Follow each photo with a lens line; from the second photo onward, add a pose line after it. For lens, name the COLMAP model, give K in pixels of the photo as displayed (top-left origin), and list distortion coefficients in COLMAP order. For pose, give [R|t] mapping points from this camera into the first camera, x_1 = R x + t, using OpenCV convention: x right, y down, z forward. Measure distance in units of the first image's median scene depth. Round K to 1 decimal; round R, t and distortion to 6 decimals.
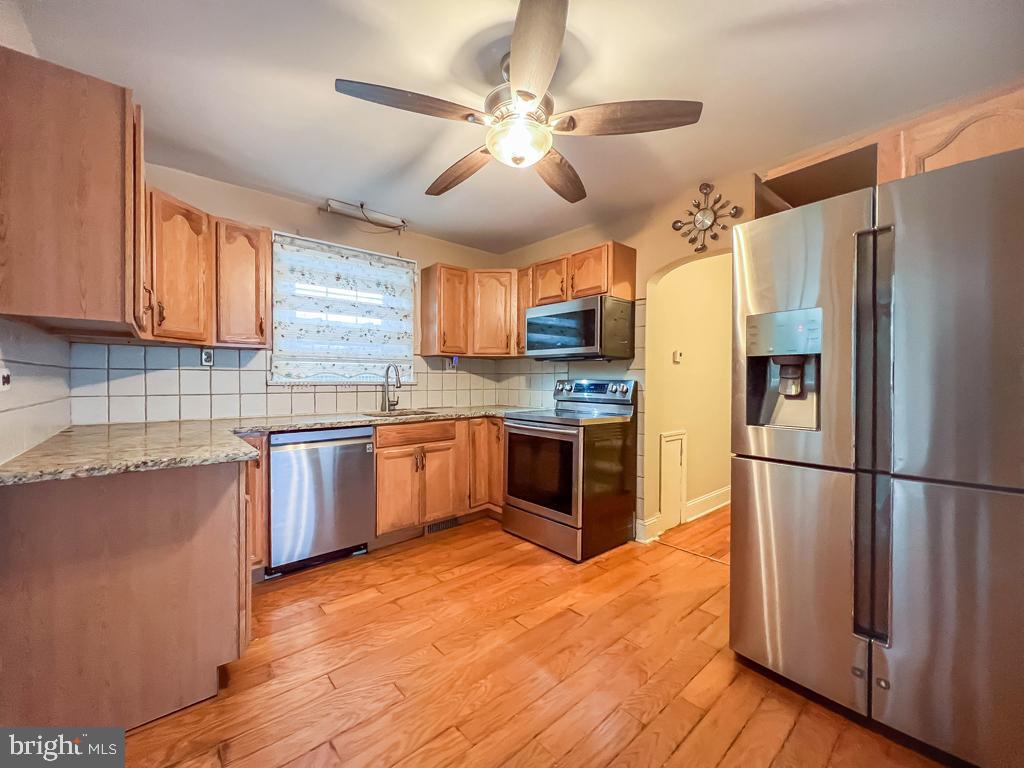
lens RADIAL K [[410.1, 0, 512.0], [0, 410.1, 384.0], [0, 0, 1]] dist [-0.000751, -0.000134]
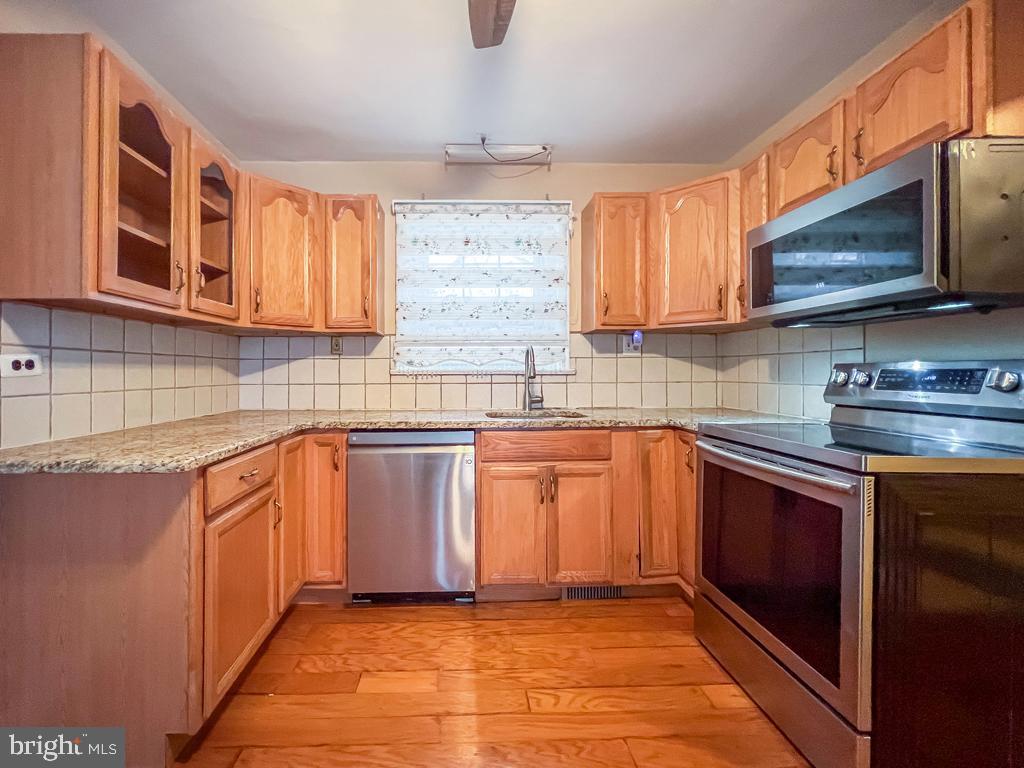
lens RADIAL K [[430.6, 0, 462.7], [0, 430.6, 368.5], [0, 0, 1]] dist [-0.000082, -0.000193]
pose [[0.762355, -0.011502, -0.647057, 0.122475], [-0.000931, 0.999822, -0.018868, 0.007152], [0.647159, 0.014987, 0.762208, 0.366269]]
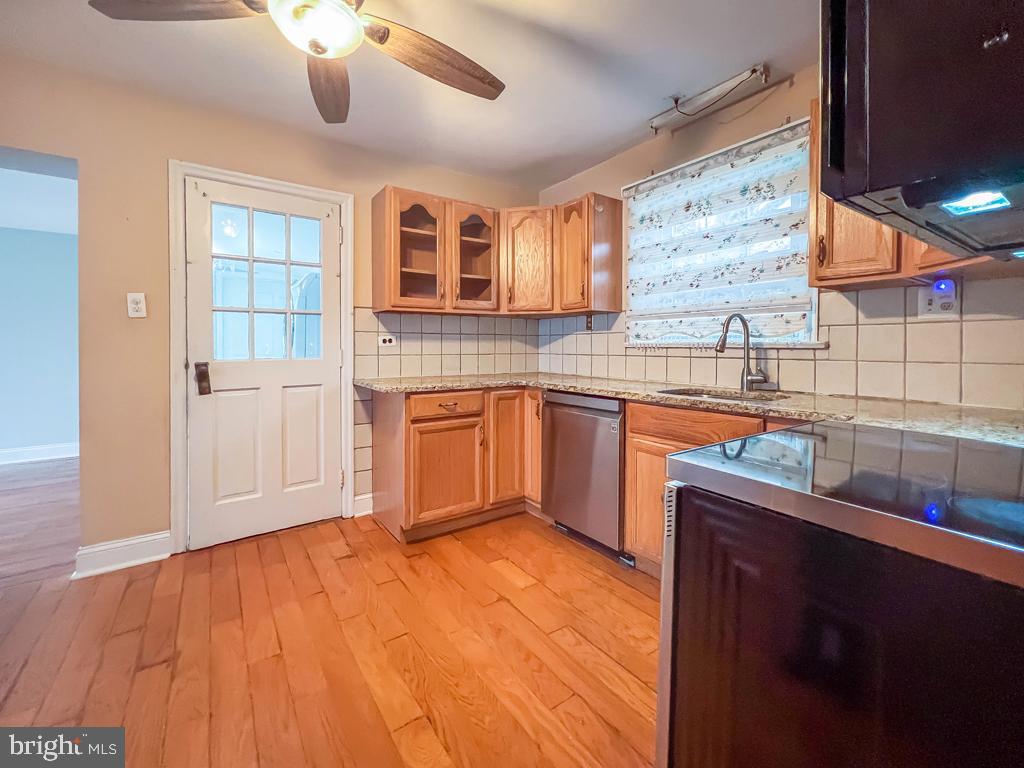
lens RADIAL K [[427.2, 0, 506.6], [0, 427.2, 348.2], [0, 0, 1]] dist [0.000086, 0.000143]
pose [[-0.112545, 0.001165, -0.993646, 0.423197], [-0.012099, 0.999924, 0.002543, 0.006119], [0.993573, 0.012308, -0.112522, 0.789261]]
